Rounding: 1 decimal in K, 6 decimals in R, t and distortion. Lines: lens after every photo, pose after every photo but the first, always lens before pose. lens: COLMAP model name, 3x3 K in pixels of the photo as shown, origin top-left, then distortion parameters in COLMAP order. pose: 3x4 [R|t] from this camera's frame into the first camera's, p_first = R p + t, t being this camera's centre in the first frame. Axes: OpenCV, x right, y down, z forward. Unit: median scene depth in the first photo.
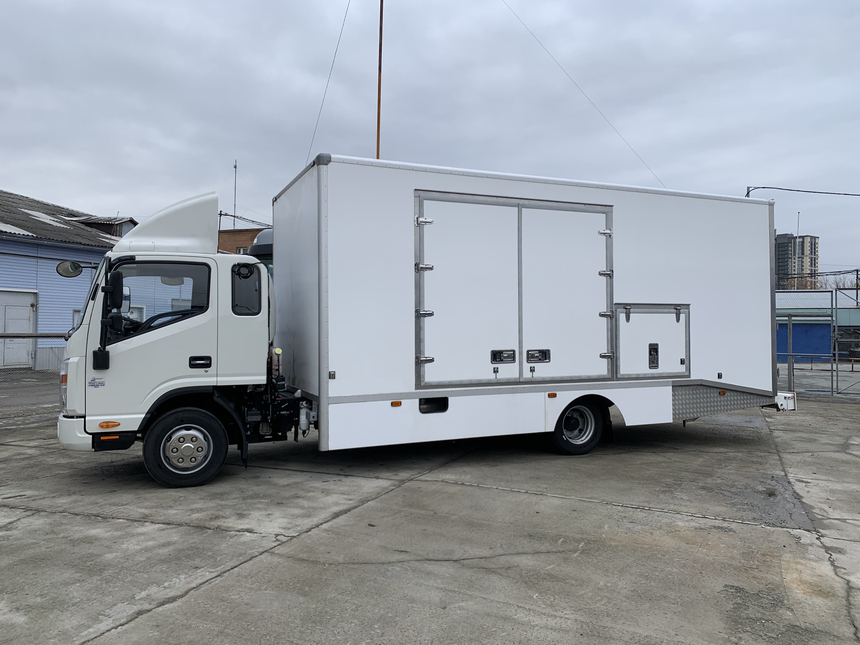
lens RADIAL K [[657.9, 0, 441.7], [0, 657.9, 317.7], [0, 0, 1]] dist [0.030136, -0.037158]
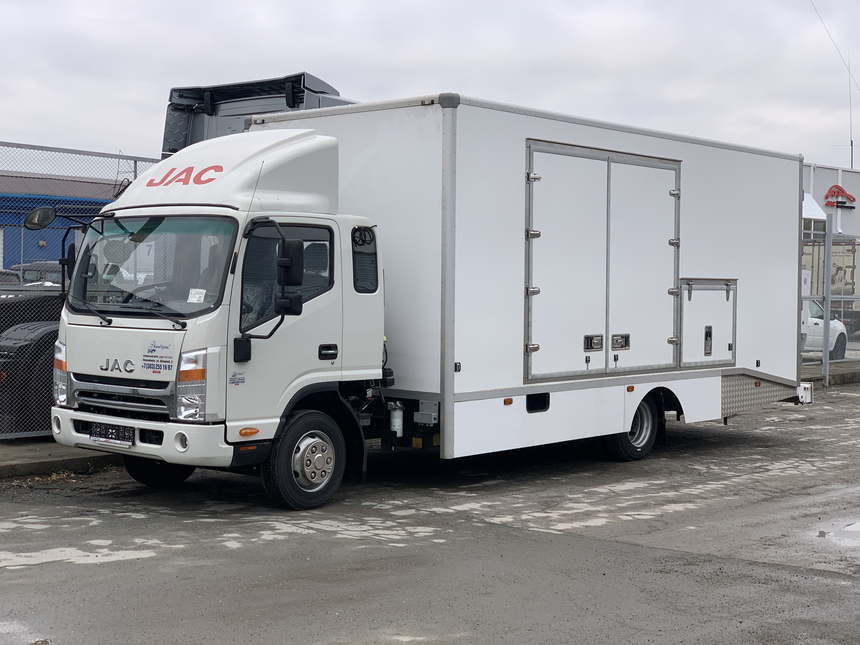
lens RADIAL K [[1299.7, 0, 430.0], [0, 1299.7, 322.5], [0, 0, 1]] dist [-0.004751, 0.090216]
pose [[0.910561, 0.000301, 0.413374, -0.820592], [-0.018437, 0.999034, 0.039884, -0.029815], [-0.412963, -0.043938, 0.909687, -0.427110]]
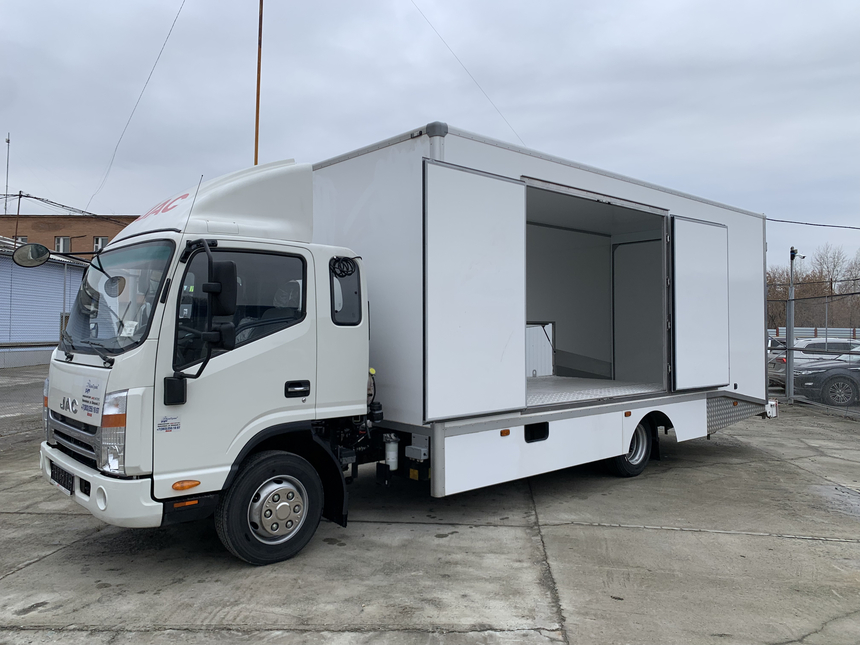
lens RADIAL K [[654.8, 0, 430.0], [0, 654.8, 322.5], [0, 0, 1]] dist [0.051848, -0.061388]
pose [[0.953419, 0.007026, 0.301567, -0.406599], [-0.007471, 0.999972, 0.000322, -0.007436], [-0.301556, -0.002560, 0.953445, 0.236571]]
